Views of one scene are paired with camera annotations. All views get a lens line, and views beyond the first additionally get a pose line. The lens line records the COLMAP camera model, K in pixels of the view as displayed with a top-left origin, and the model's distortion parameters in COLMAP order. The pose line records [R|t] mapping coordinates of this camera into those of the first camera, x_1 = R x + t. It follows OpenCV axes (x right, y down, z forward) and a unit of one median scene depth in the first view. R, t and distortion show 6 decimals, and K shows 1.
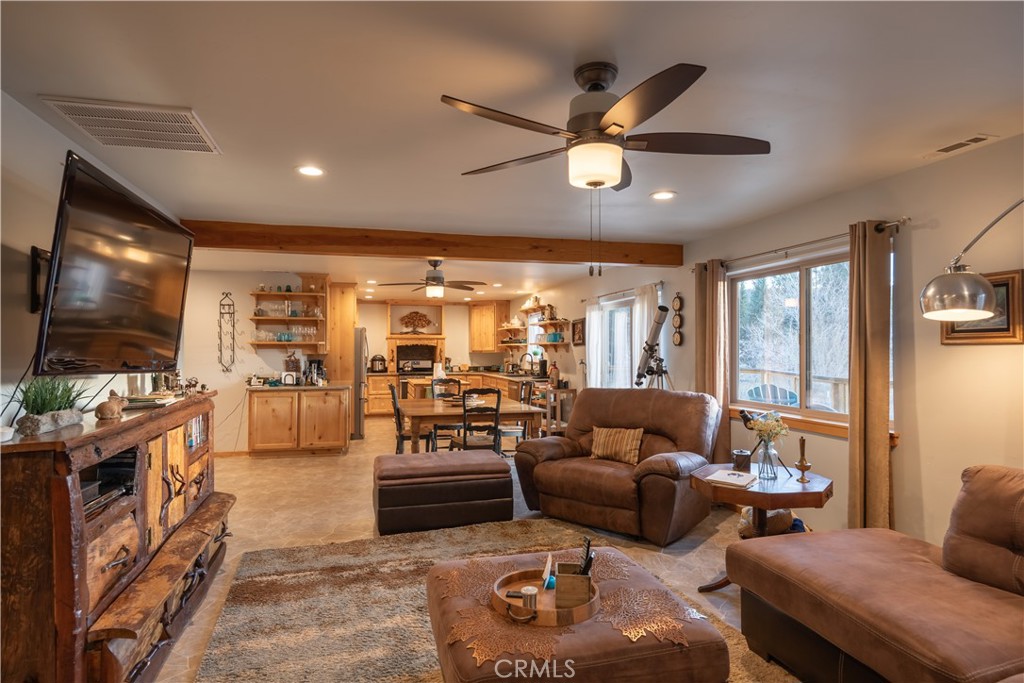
lens RADIAL K [[564.5, 0, 515.9], [0, 564.5, 349.6], [0, 0, 1]] dist [-0.003996, -0.003327]
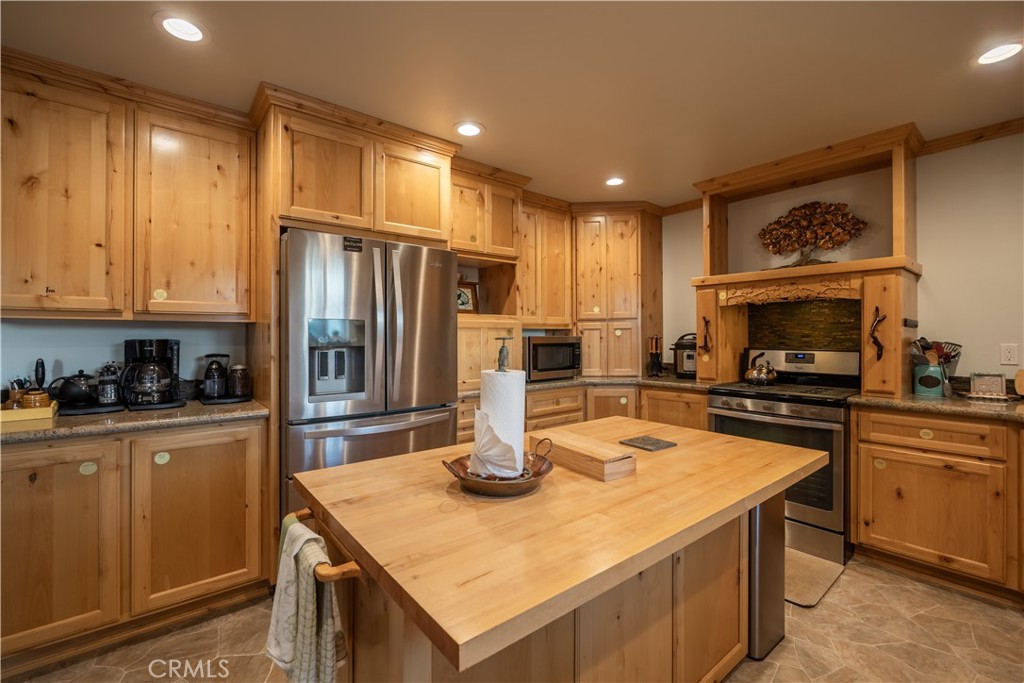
lens RADIAL K [[441.6, 0, 516.3], [0, 441.6, 334.4], [0, 0, 1]] dist [-0.007777, 0.000129]
pose [[0.409164, -0.006514, -0.912437, -0.014342], [0.001040, 0.999977, -0.006673, 0.012189], [0.912460, 0.001782, 0.409162, 0.767136]]
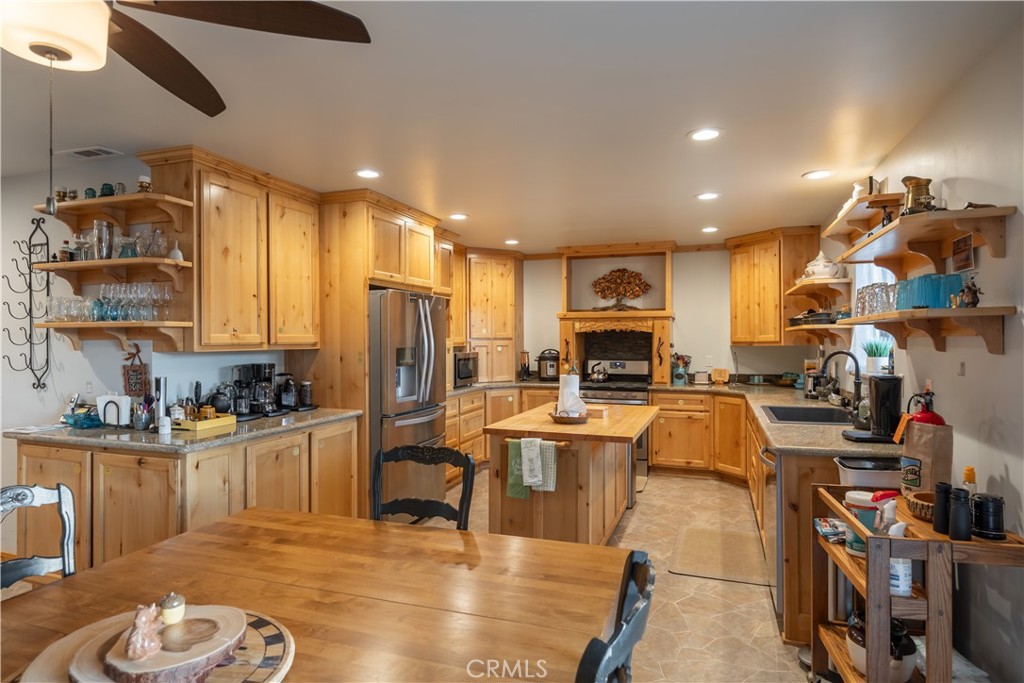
lens RADIAL K [[564.5, 0, 513.4], [0, 564.5, 341.8], [0, 0, 1]] dist [-0.003996, -0.003327]
pose [[0.818094, 0.000925, -0.575084, 0.046221], [0.002123, 0.999987, 0.004628, -0.000475], [0.575081, -0.005007, 0.818081, 0.526676]]
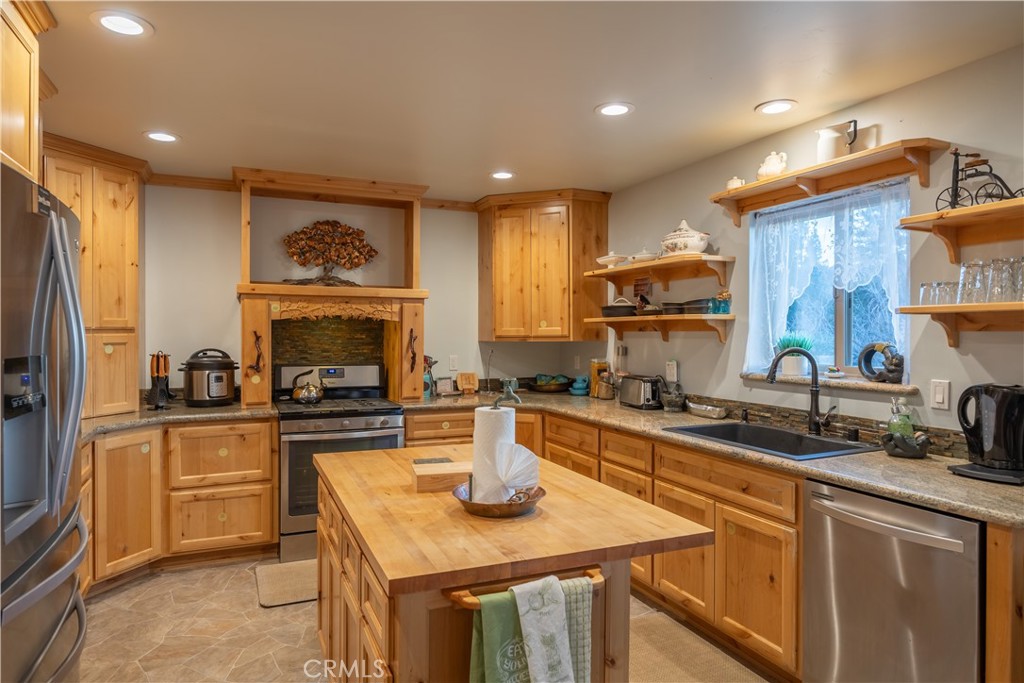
lens RADIAL K [[622.5, 0, 500.8], [0, 622.5, 336.8], [0, 0, 1]] dist [-0.010785, -0.001141]
pose [[0.990533, 0.002379, 0.137252, -0.133106], [-0.003427, 0.999967, 0.007405, -0.000345], [-0.137229, -0.007805, 0.990509, 0.642606]]
